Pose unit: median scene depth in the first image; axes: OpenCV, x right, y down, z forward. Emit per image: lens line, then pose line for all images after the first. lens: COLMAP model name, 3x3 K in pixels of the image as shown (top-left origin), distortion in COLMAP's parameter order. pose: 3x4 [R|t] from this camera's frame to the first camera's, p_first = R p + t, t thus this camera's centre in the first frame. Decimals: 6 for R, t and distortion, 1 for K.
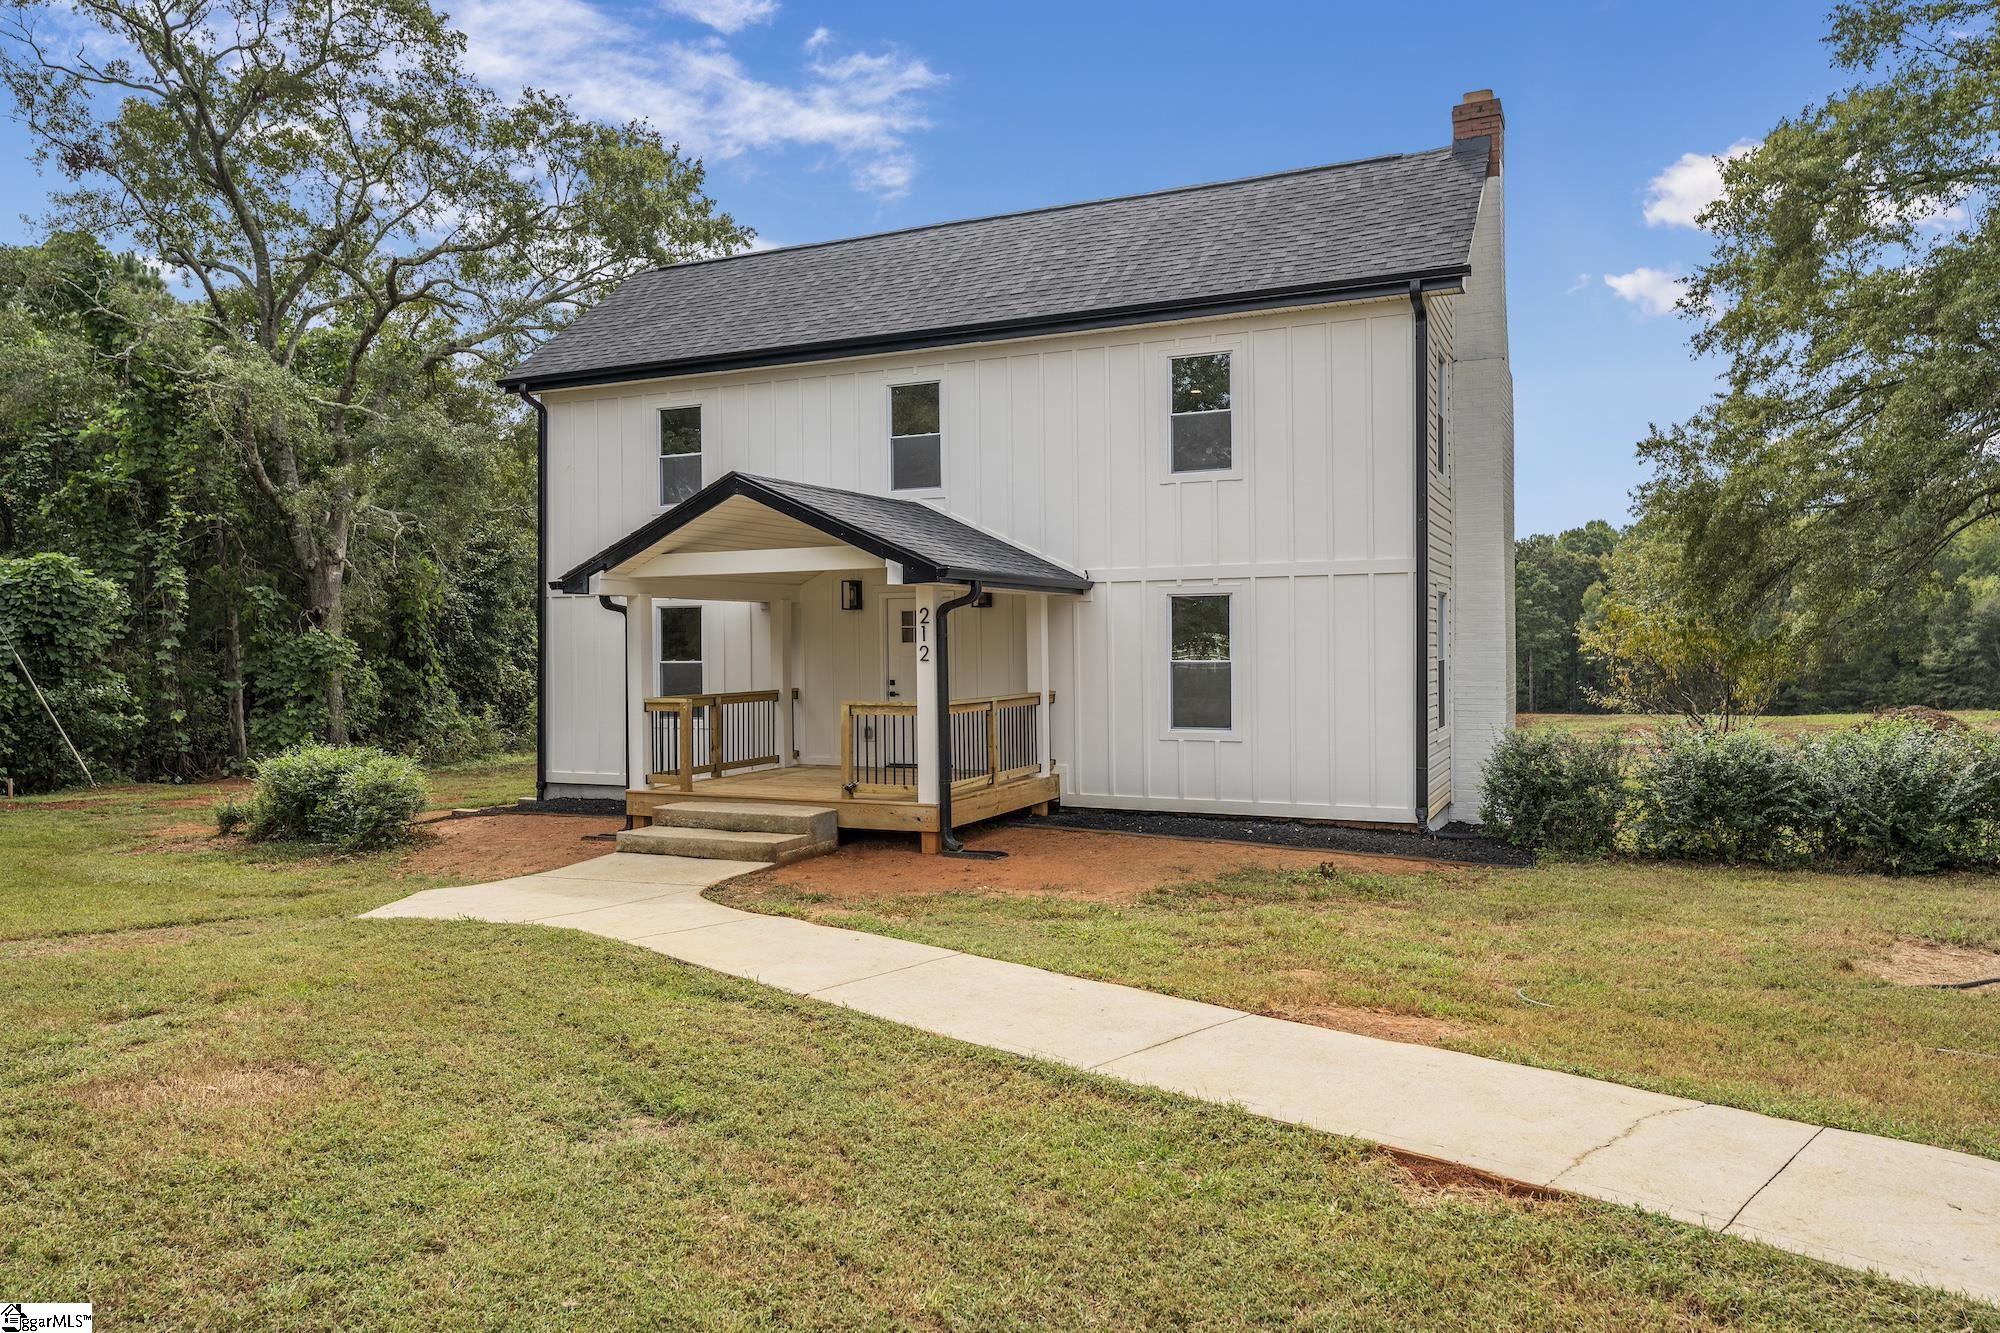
lens RADIAL K [[1334.3, 0, 1002.4], [0, 1334.3, 663.8], [0, 0, 1]] dist [0.001131, -0.000600]
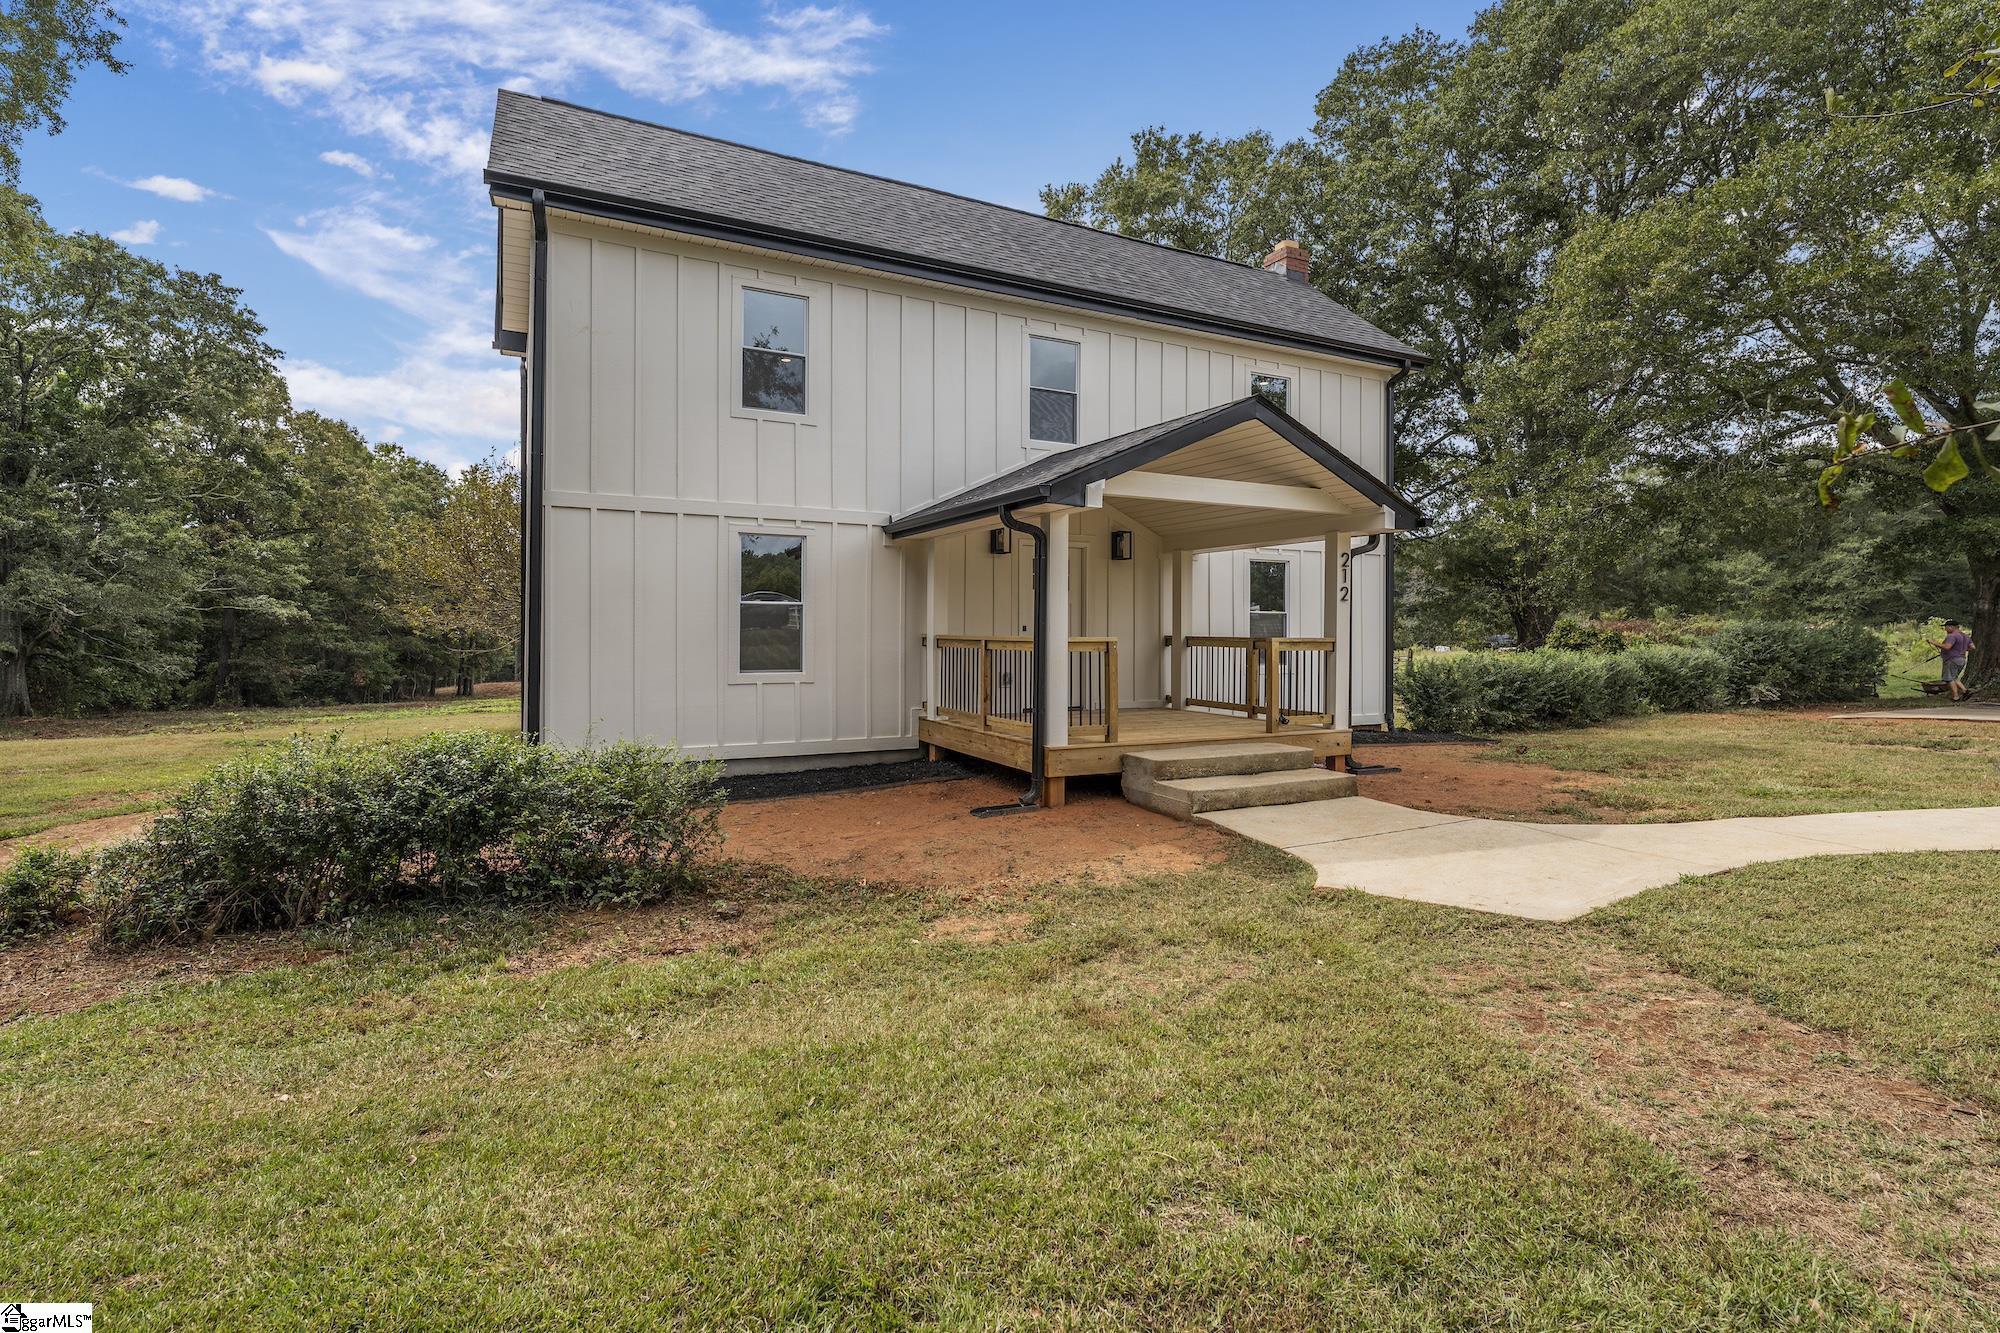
lens RADIAL K [[950.0, 0, 1000.8], [0, 950.0, 646.1], [0, 0, 1]] dist [-0.005752, -0.000130]
pose [[0.614706, 0.000497, 0.788756, -0.744054], [0.000932, 0.999999, -0.001357, 0.031540], [-0.788756, 0.001569, 0.614704, 0.642811]]
